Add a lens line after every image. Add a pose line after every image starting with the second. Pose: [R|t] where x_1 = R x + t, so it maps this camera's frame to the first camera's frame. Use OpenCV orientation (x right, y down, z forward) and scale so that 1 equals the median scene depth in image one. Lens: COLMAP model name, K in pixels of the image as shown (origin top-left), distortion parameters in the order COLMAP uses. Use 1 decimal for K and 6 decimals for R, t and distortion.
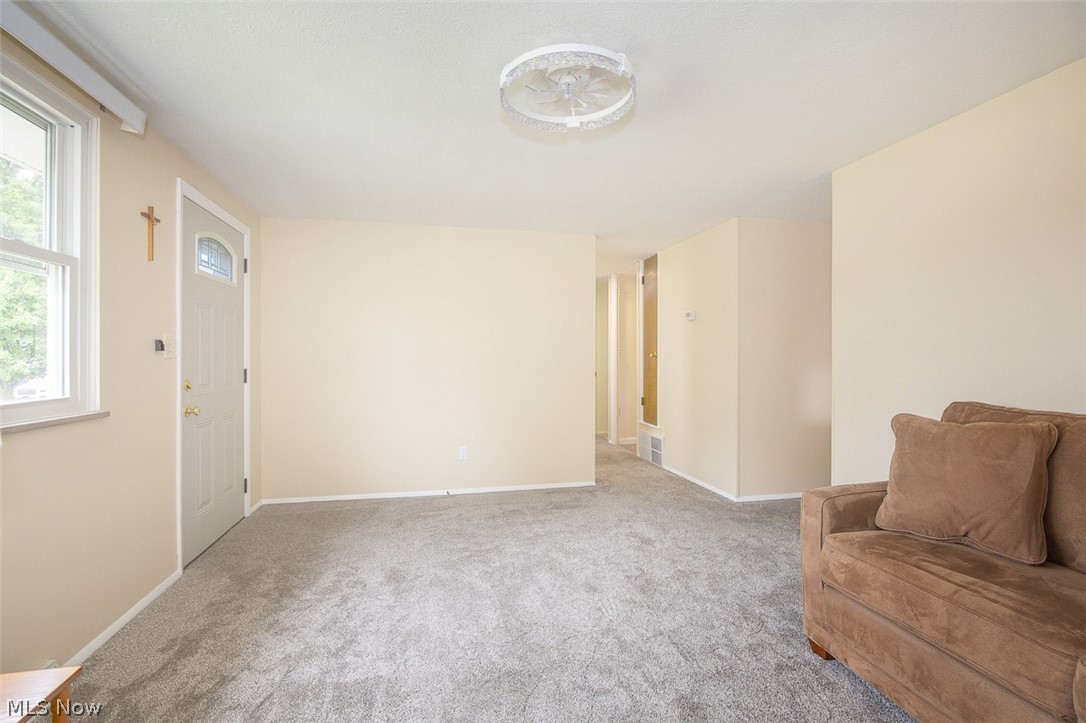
lens RADIAL K [[498.2, 0, 536.8], [0, 498.2, 359.6], [0, 0, 1]] dist [-0.015625, 0.004021]
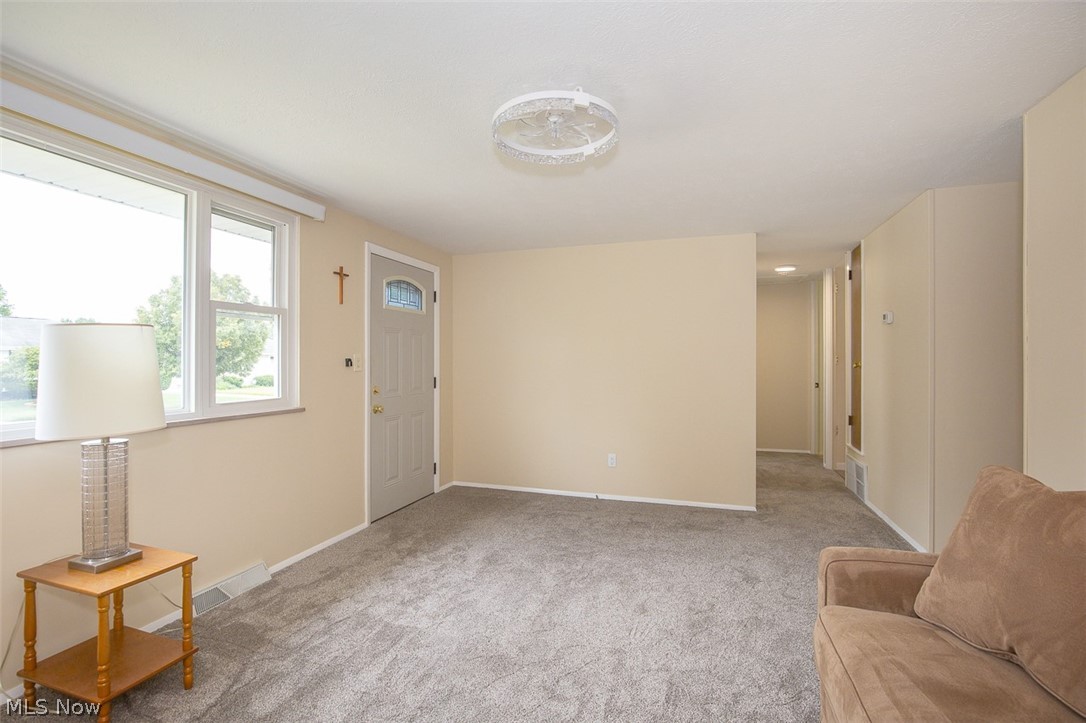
lens RADIAL K [[498.2, 0, 537.5], [0, 498.2, 361.1], [0, 0, 1]] dist [-0.015625, 0.004021]
pose [[0.856612, -0.000592, -0.515961, 0.433568], [-0.000716, 0.999997, -0.002337, -0.029519], [0.515961, 0.002372, 0.856609, 0.049178]]
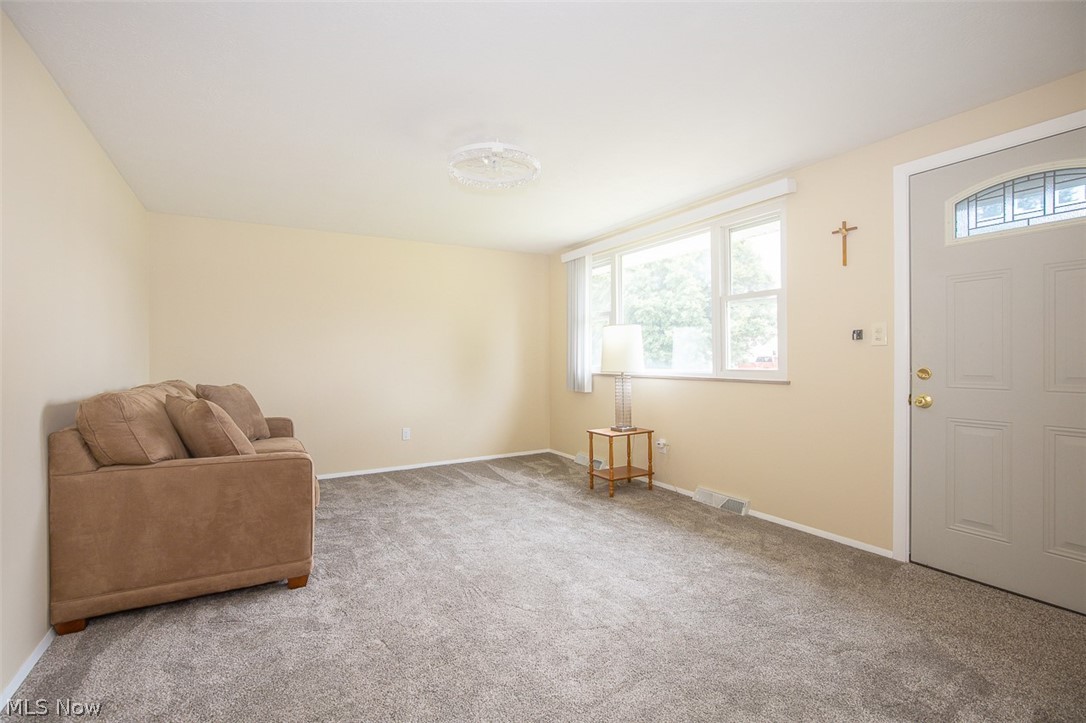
lens RADIAL K [[498.2, 0, 545.7], [0, 498.2, 361.1], [0, 0, 1]] dist [-0.015625, 0.004021]
pose [[-0.949613, 0.007241, -0.313340, 0.284578], [0.005745, 0.999967, 0.005697, 0.021379], [0.313371, 0.003609, -0.949624, 1.821103]]
